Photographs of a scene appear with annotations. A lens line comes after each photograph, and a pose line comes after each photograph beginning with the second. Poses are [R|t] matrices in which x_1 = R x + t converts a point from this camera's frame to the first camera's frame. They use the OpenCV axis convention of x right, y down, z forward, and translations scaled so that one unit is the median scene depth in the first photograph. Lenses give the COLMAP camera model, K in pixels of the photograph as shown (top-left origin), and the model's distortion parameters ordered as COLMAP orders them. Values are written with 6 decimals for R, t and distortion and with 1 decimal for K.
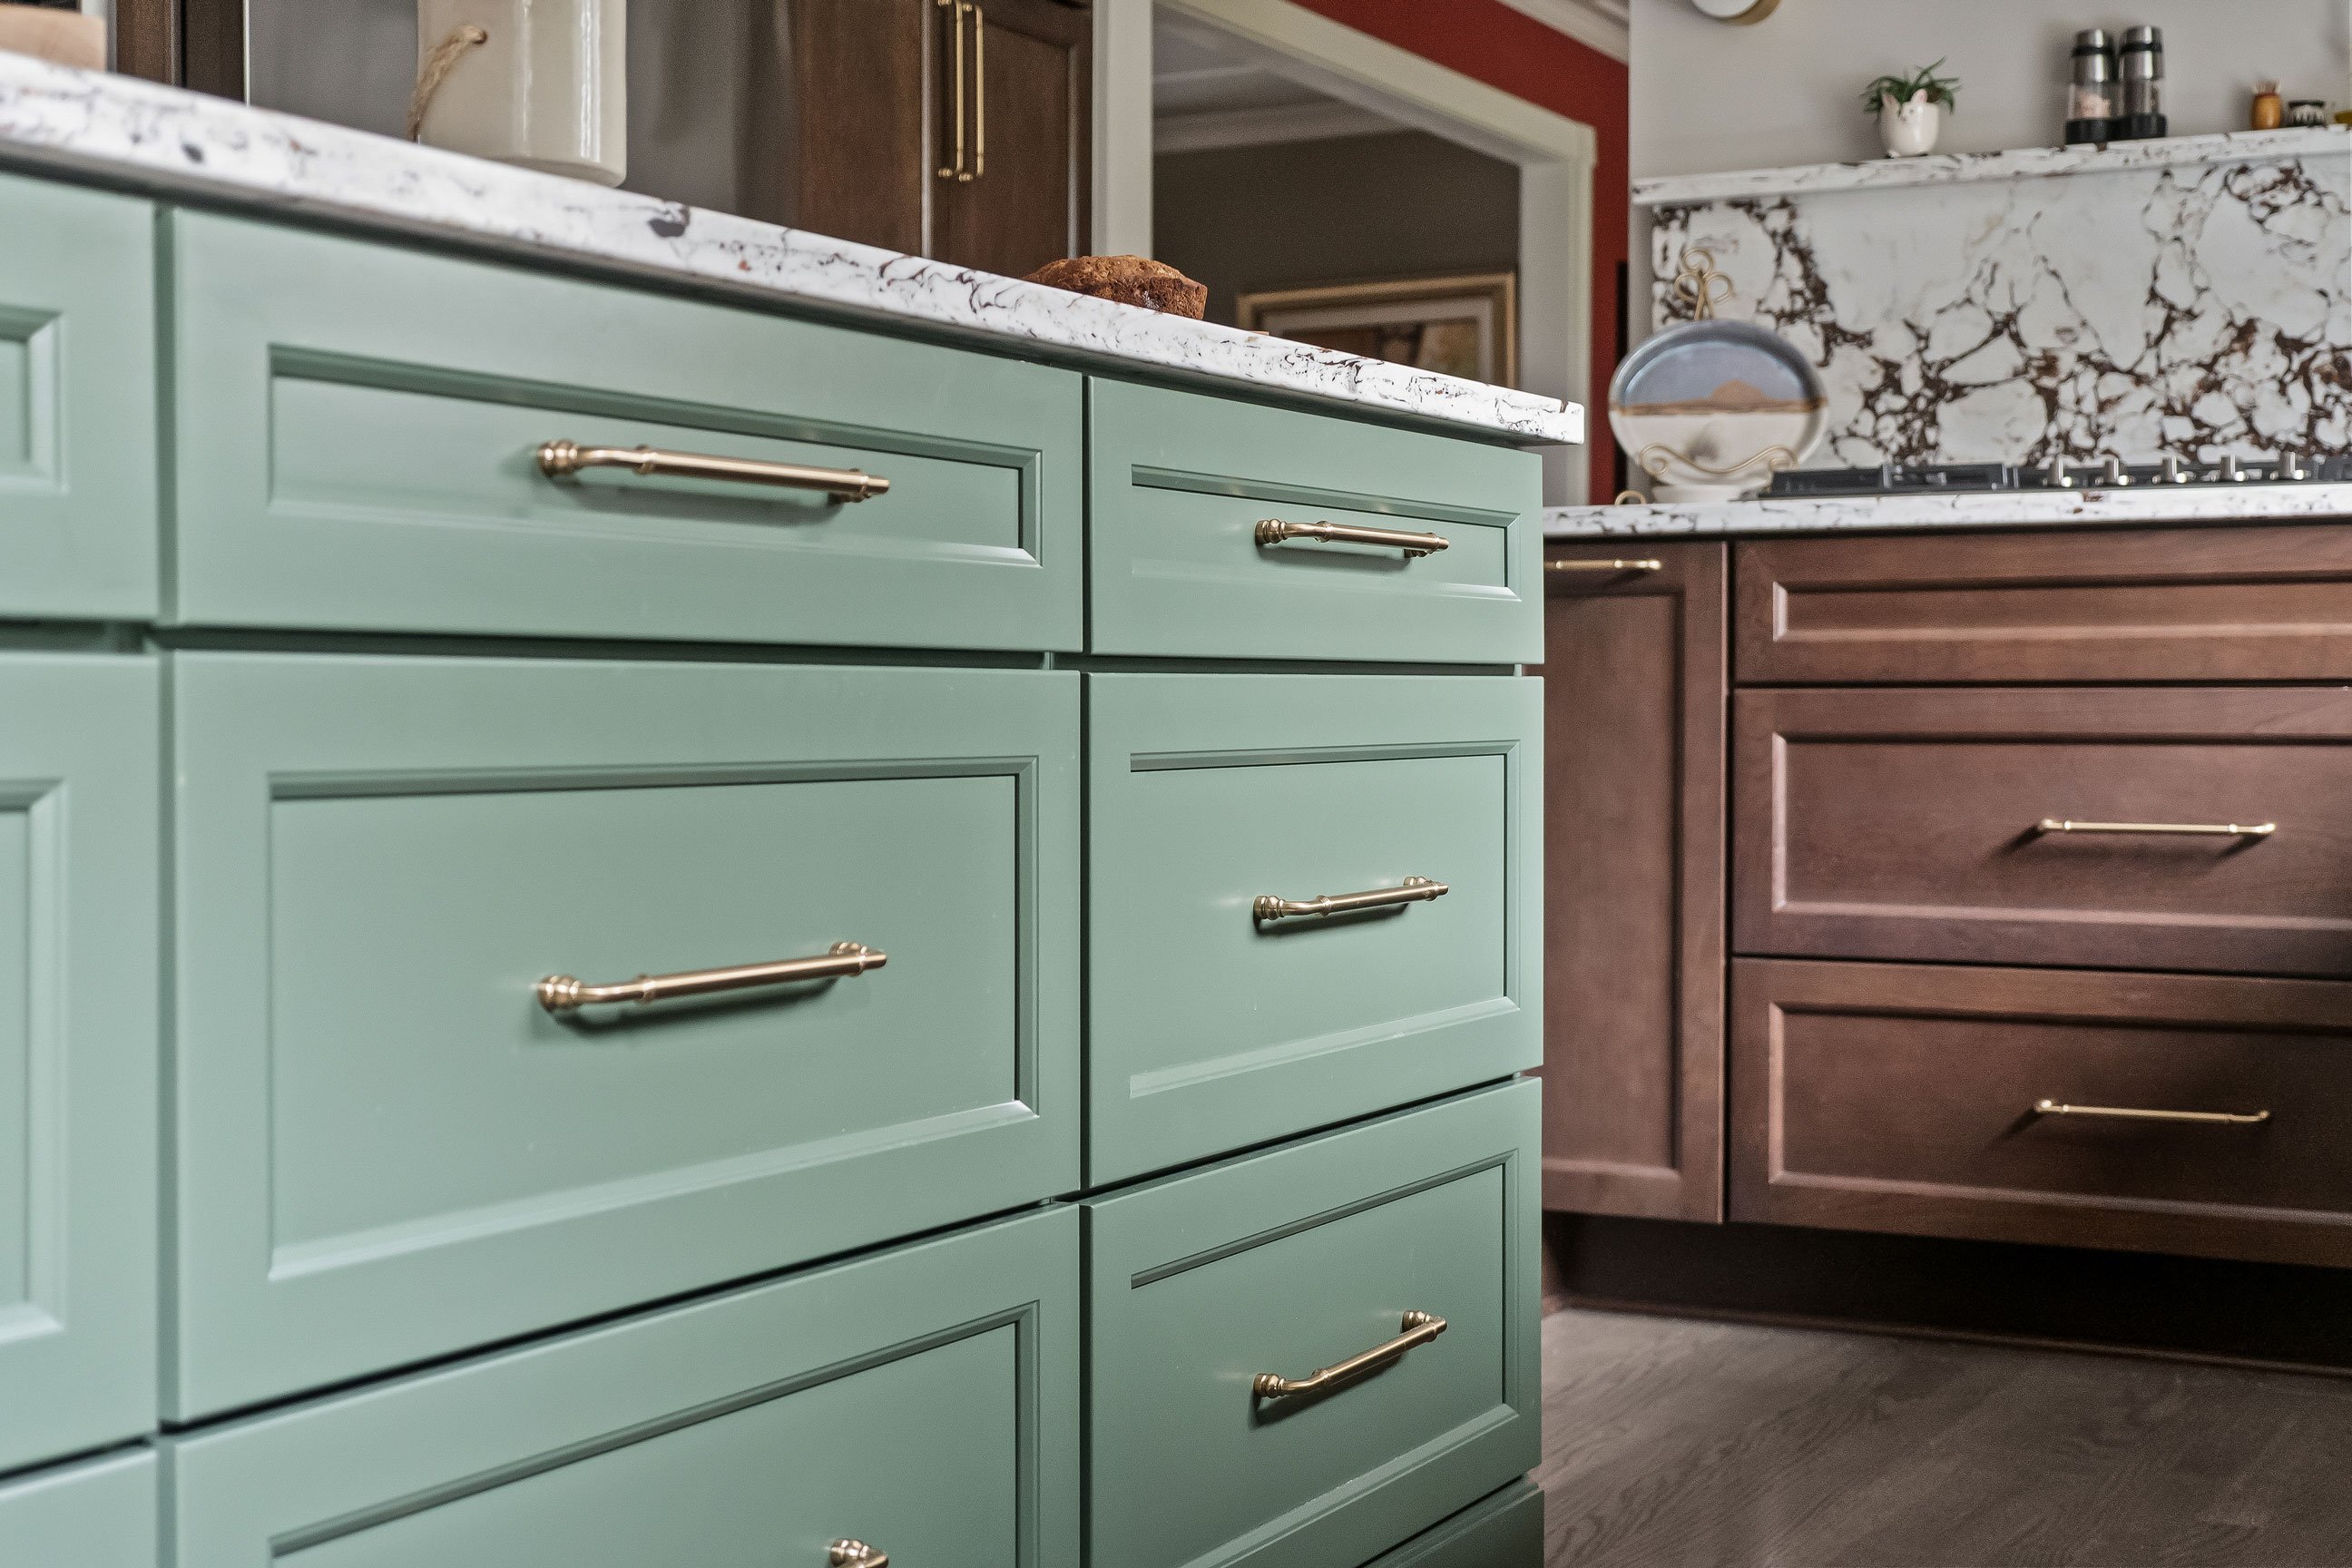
lens RADIAL K [[3532.4, 0, 1176.5], [0, 3532.4, 747.1], [0, 0, 1]] dist [0.031407, 0.000000]
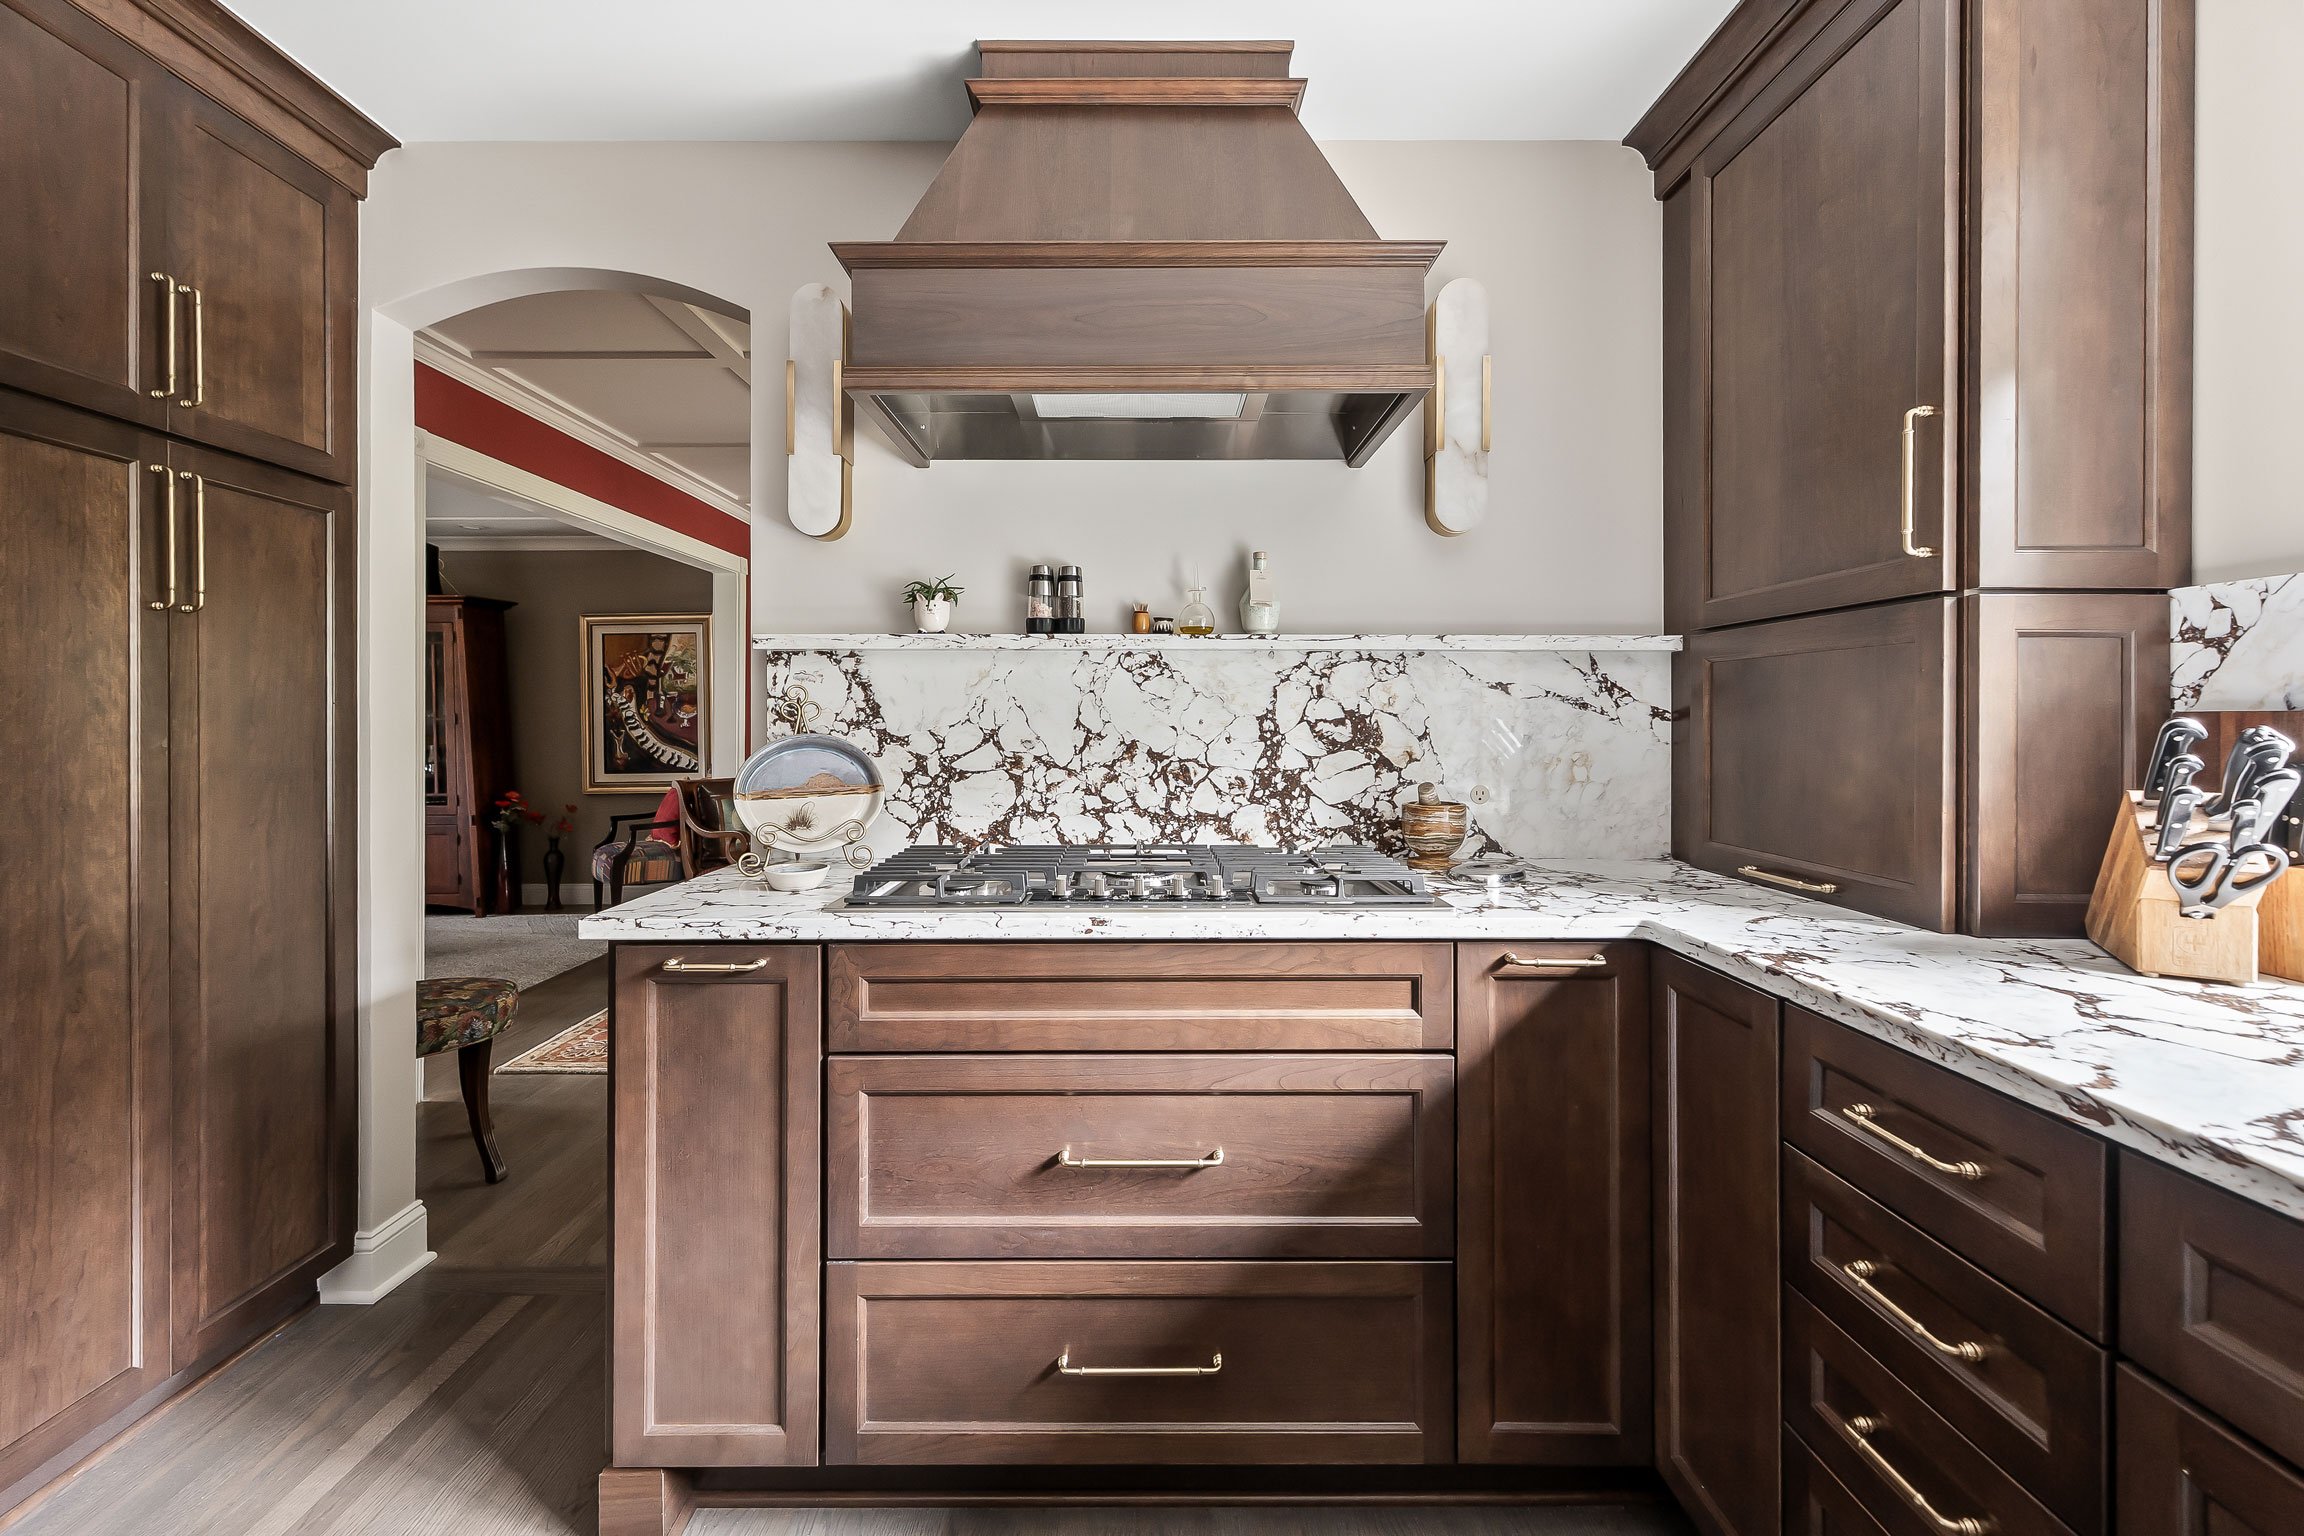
lens RADIAL K [[985.6, 0, 1150.3], [0, 985.6, 724.2], [0, 0, 1]] dist [0.007274, 0.001093]
pose [[0.882905, -0.005480, 0.469520, 0.085020], [0.005859, 0.999983, 0.000654, -0.128804], [-0.469515, 0.002173, 0.882922, 0.571908]]
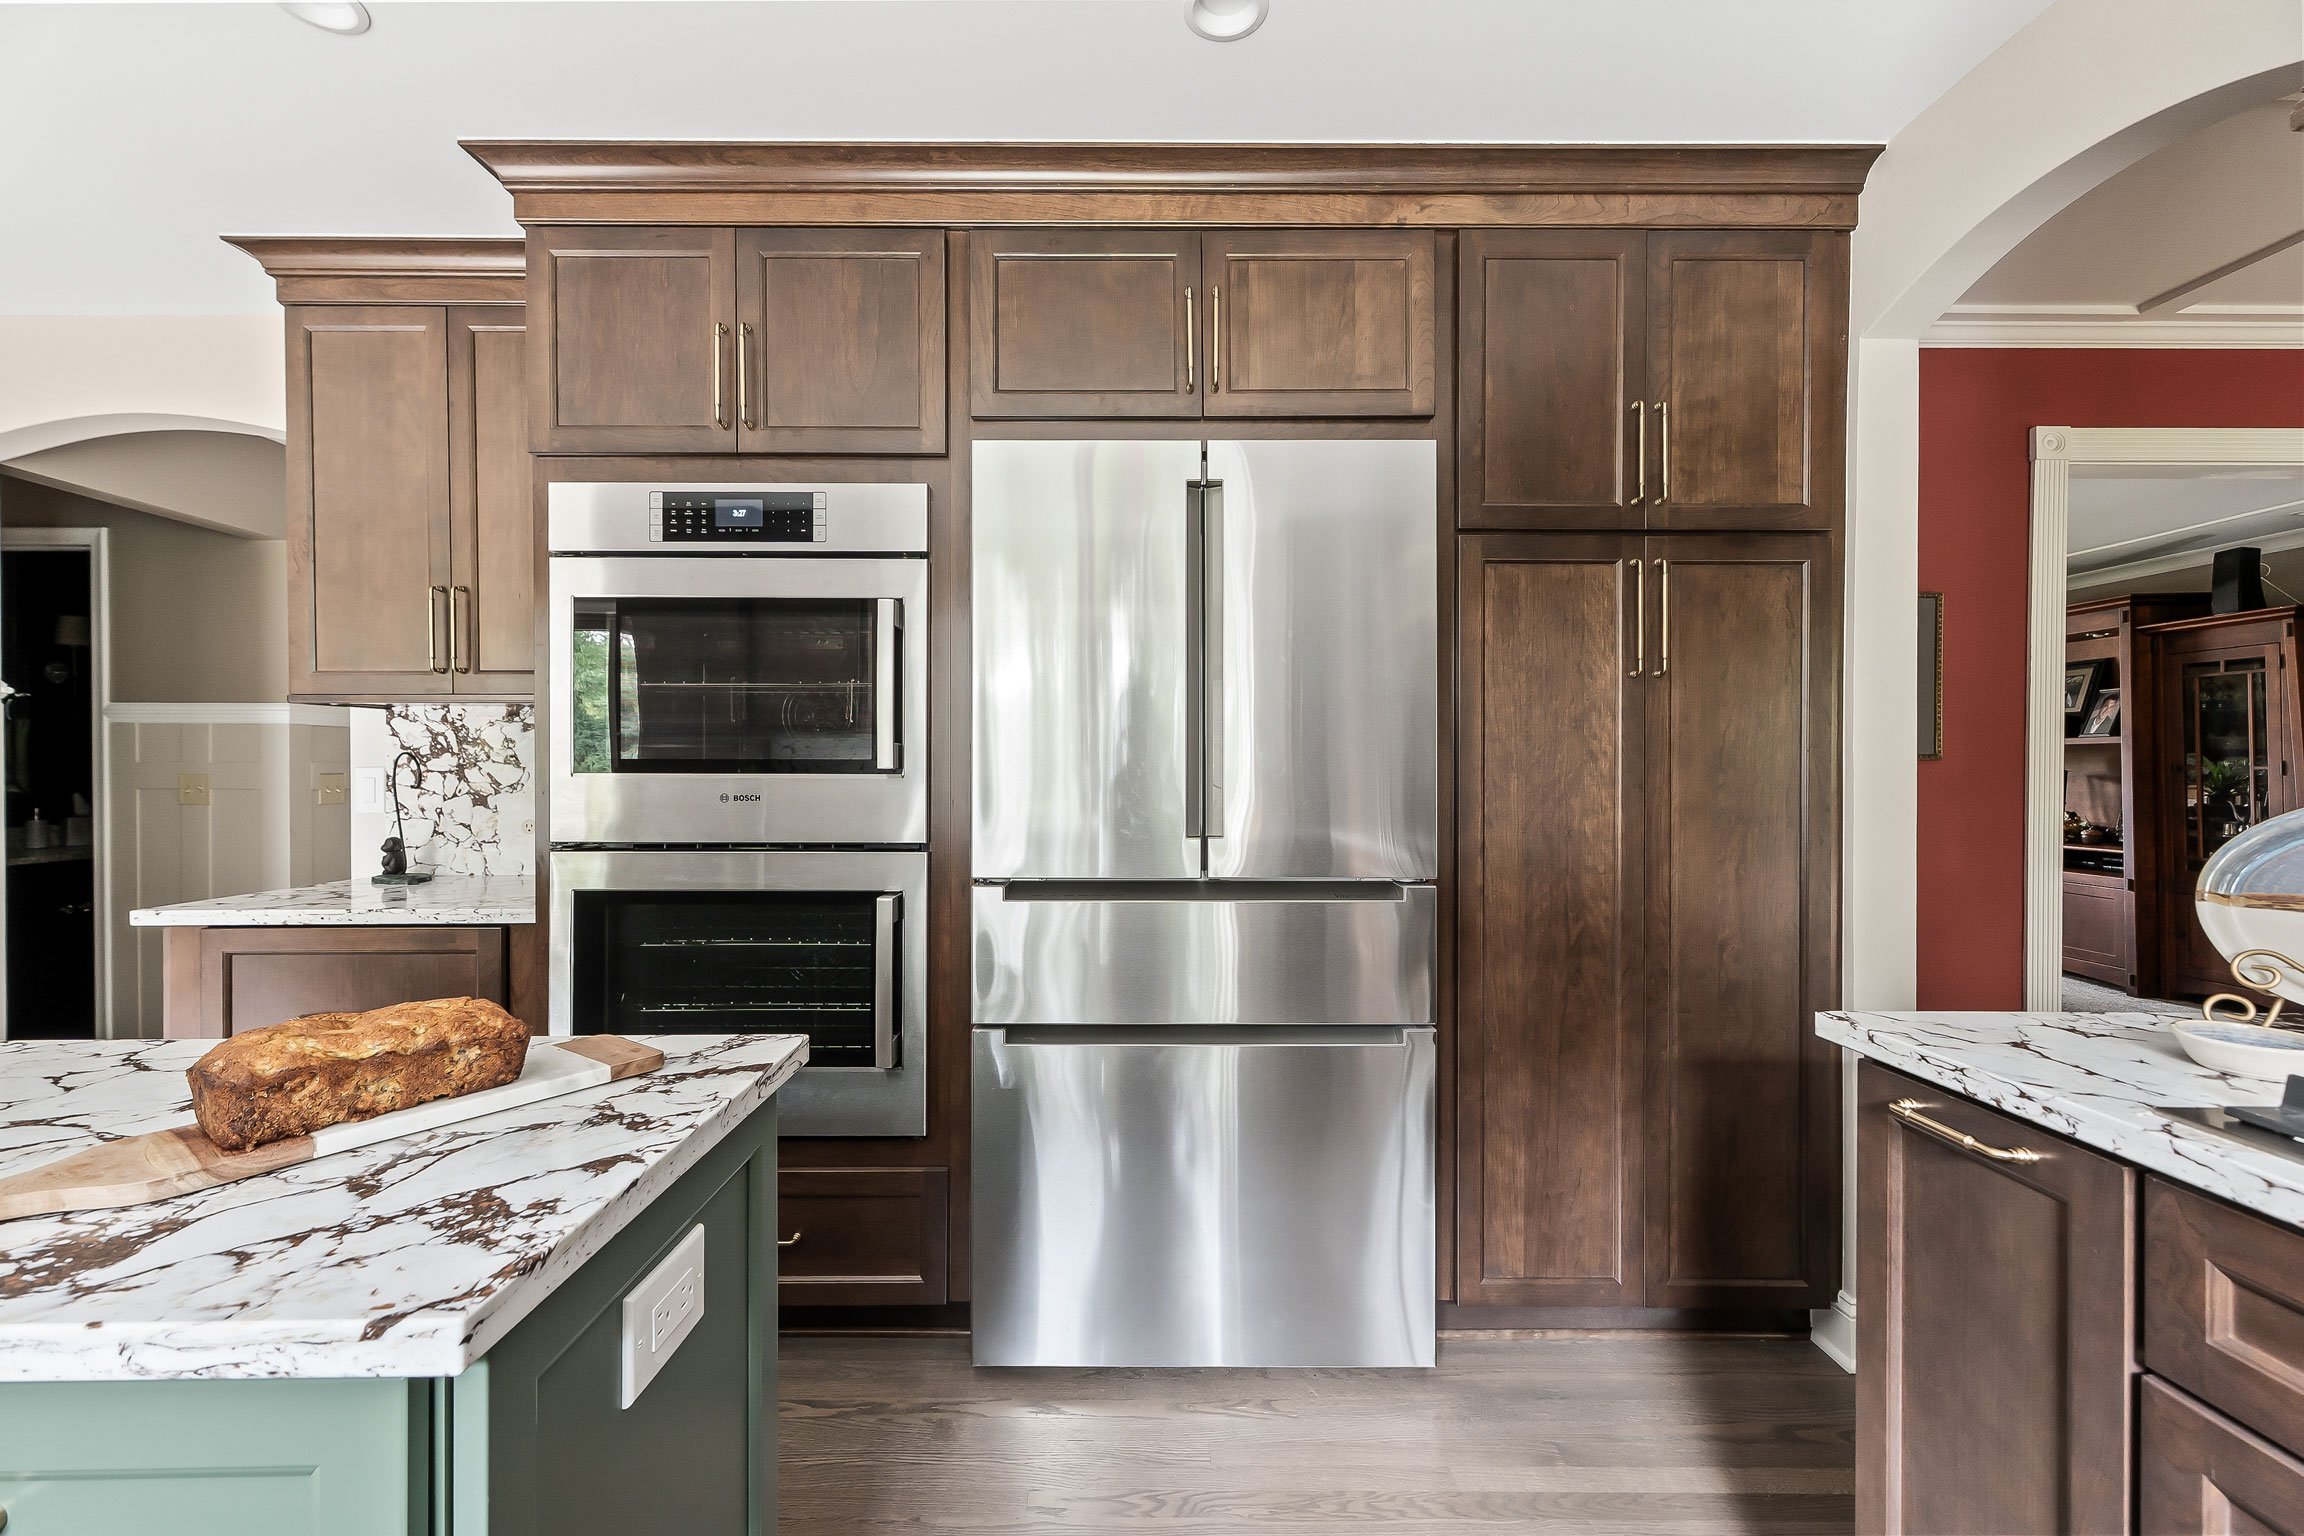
lens RADIAL K [[961.4, 0, 1130.0], [0, 961.4, 773.9], [0, 0, 1]] dist [0.008875, -0.000418]
pose [[0.467463, 0.006646, -0.883988, 0.218793], [-0.006413, 0.999971, 0.004127, -0.129448], [0.883990, 0.003740, 0.467492, 0.663878]]
